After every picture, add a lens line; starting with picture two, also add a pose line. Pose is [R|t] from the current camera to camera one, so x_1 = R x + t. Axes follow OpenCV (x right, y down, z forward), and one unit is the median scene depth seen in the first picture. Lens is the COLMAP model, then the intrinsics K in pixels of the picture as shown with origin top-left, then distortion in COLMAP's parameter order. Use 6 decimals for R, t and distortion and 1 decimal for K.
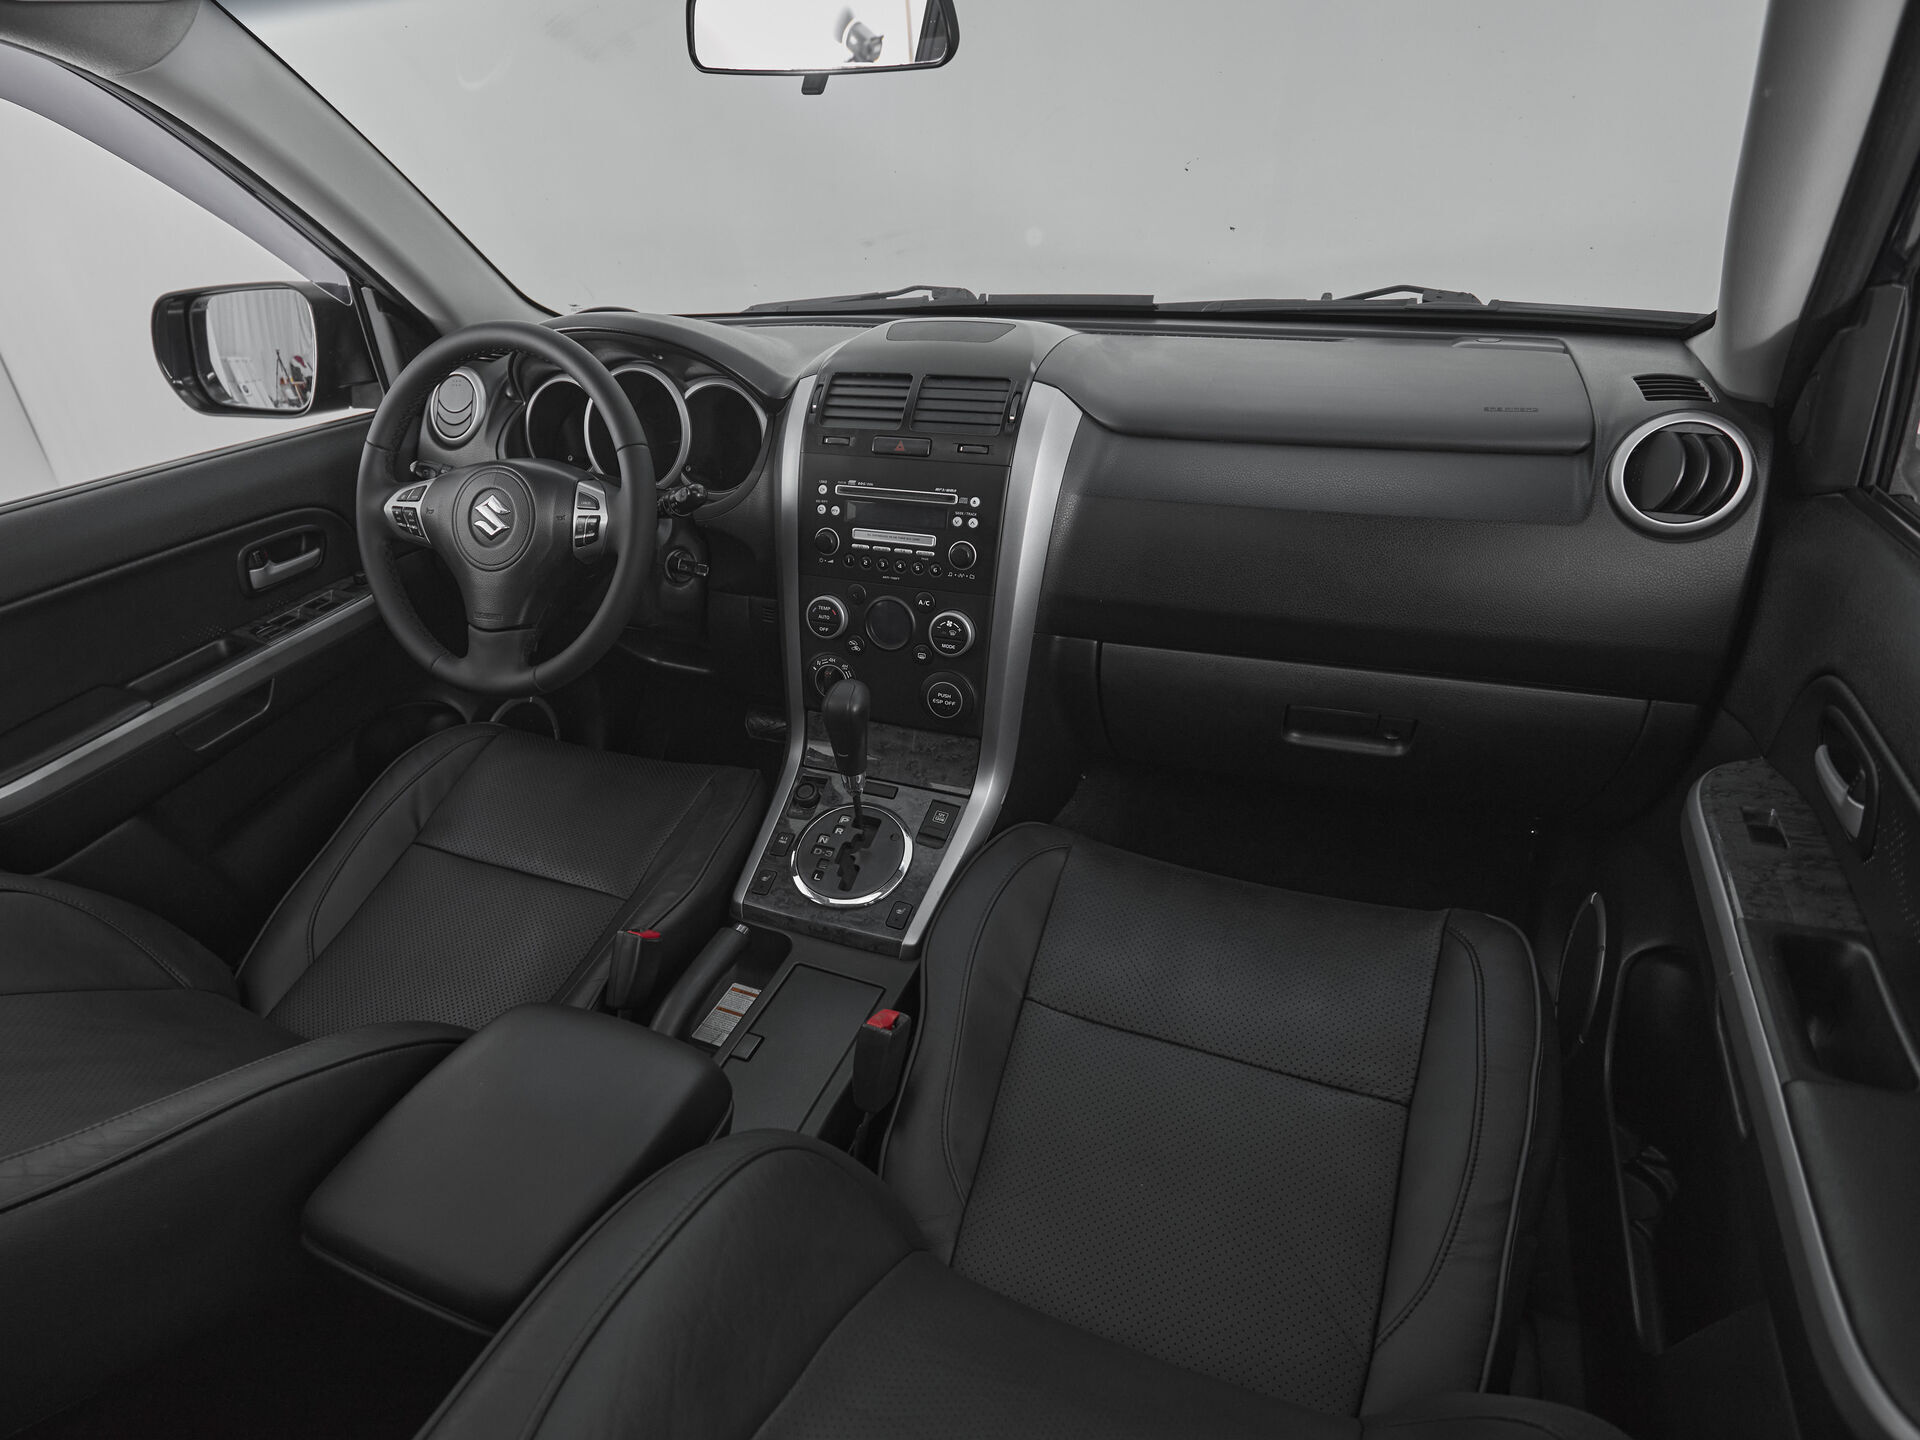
lens RADIAL K [[1125.5, 0, 832.4], [0, 1125.5, 771.7], [0, 0, 1]] dist [-0.002395, 0.000093]
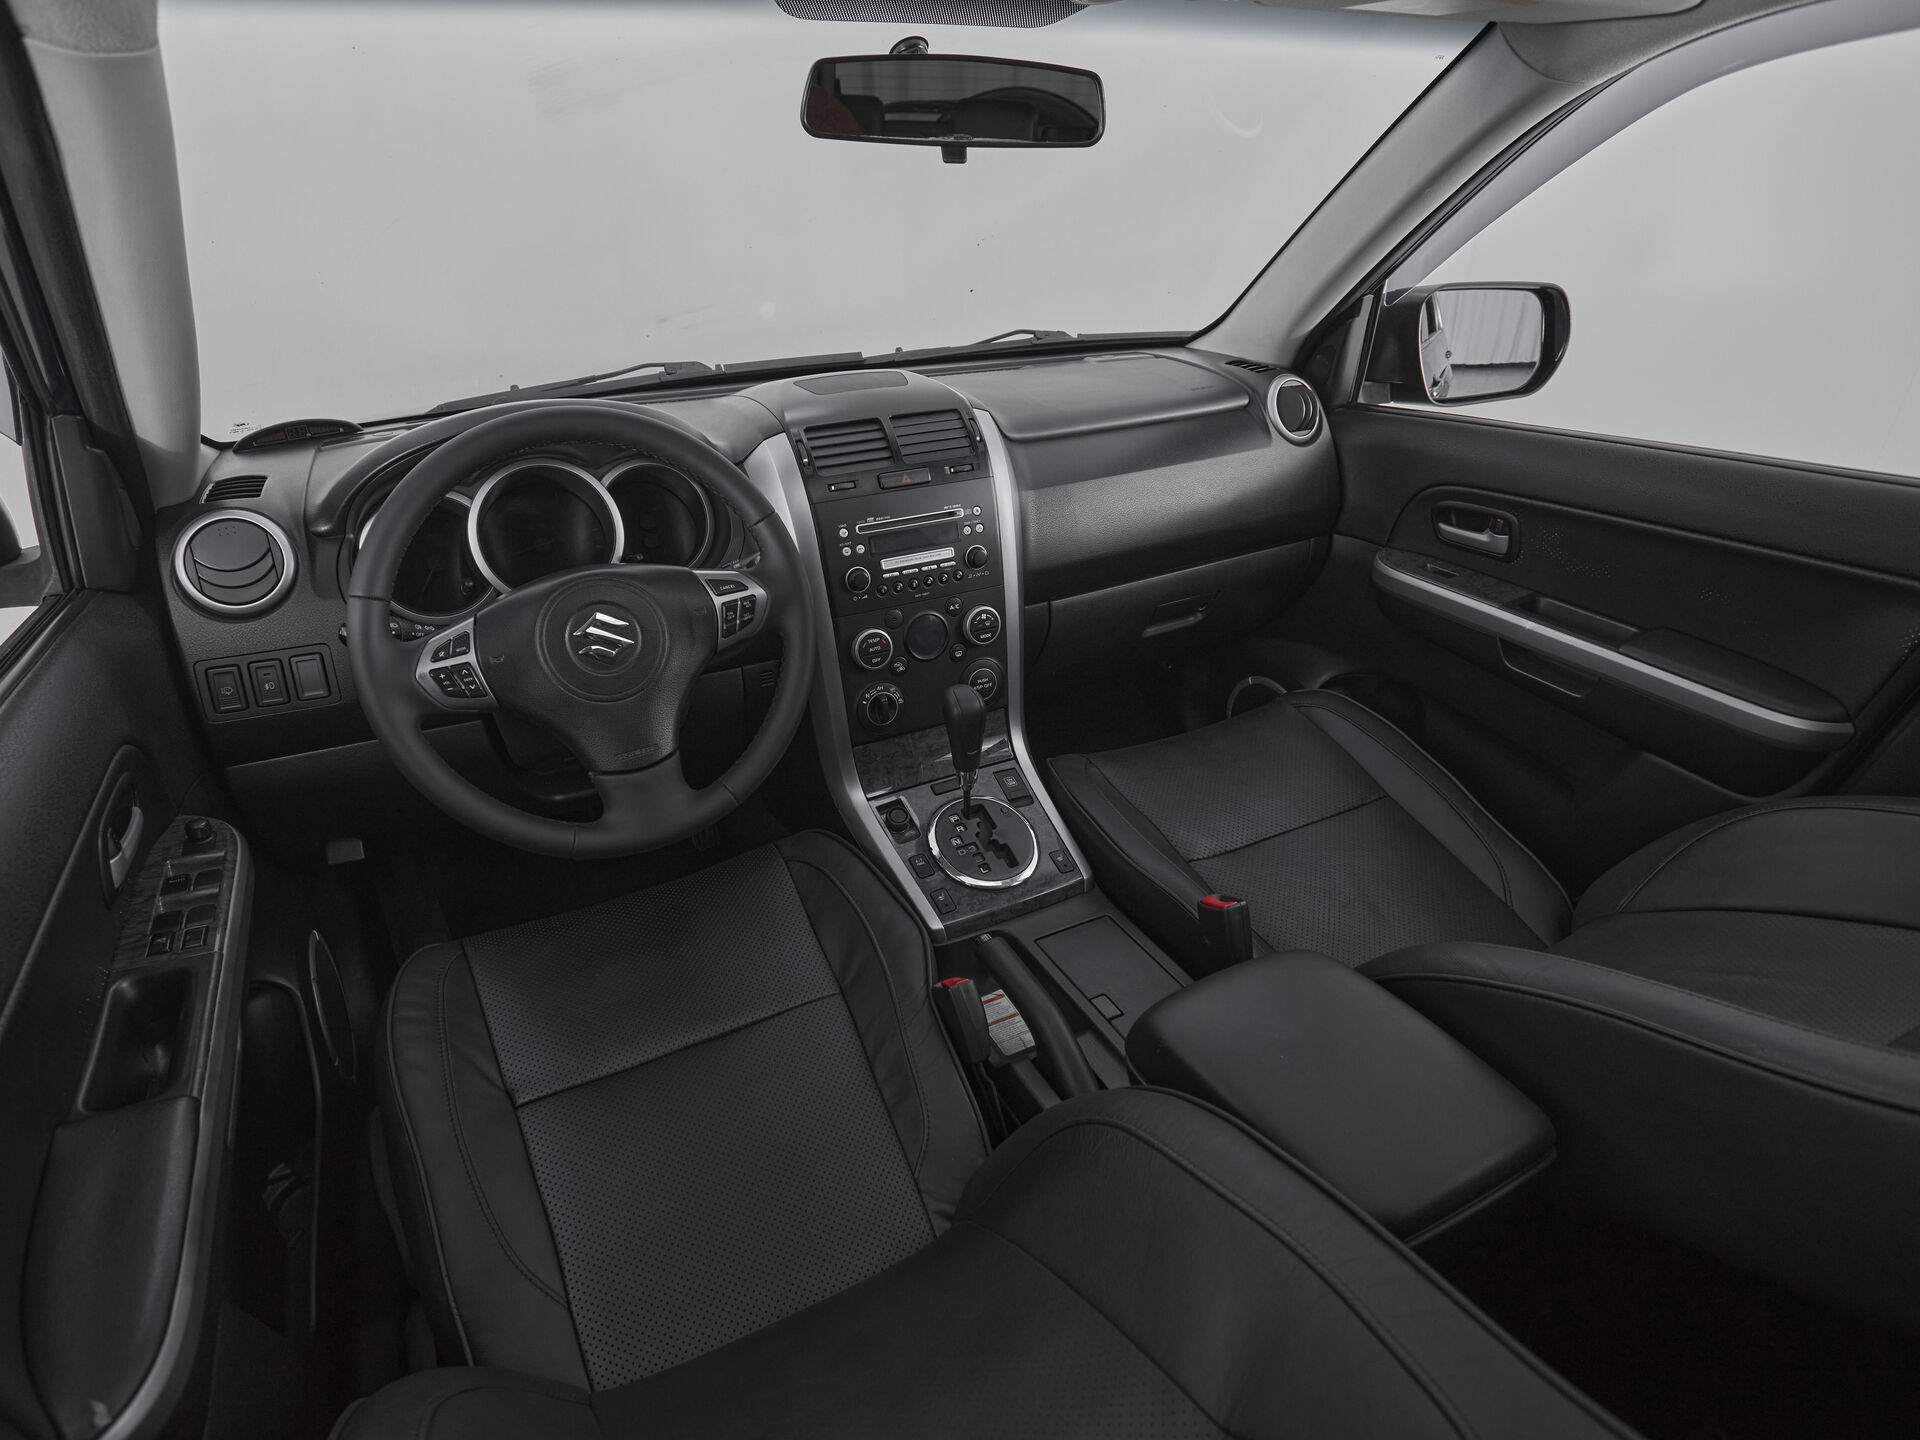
lens RADIAL K [[1037.8, 0, 922.1], [0, 1037.8, 720.0], [0, 0, 1]] dist [0.000740, 0.000504]
pose [[0.603358, -0.318132, 0.731267, -0.731273], [0.394704, 0.915920, 0.072799, -0.133446], [-0.692941, 0.244710, 0.678196, 0.337749]]
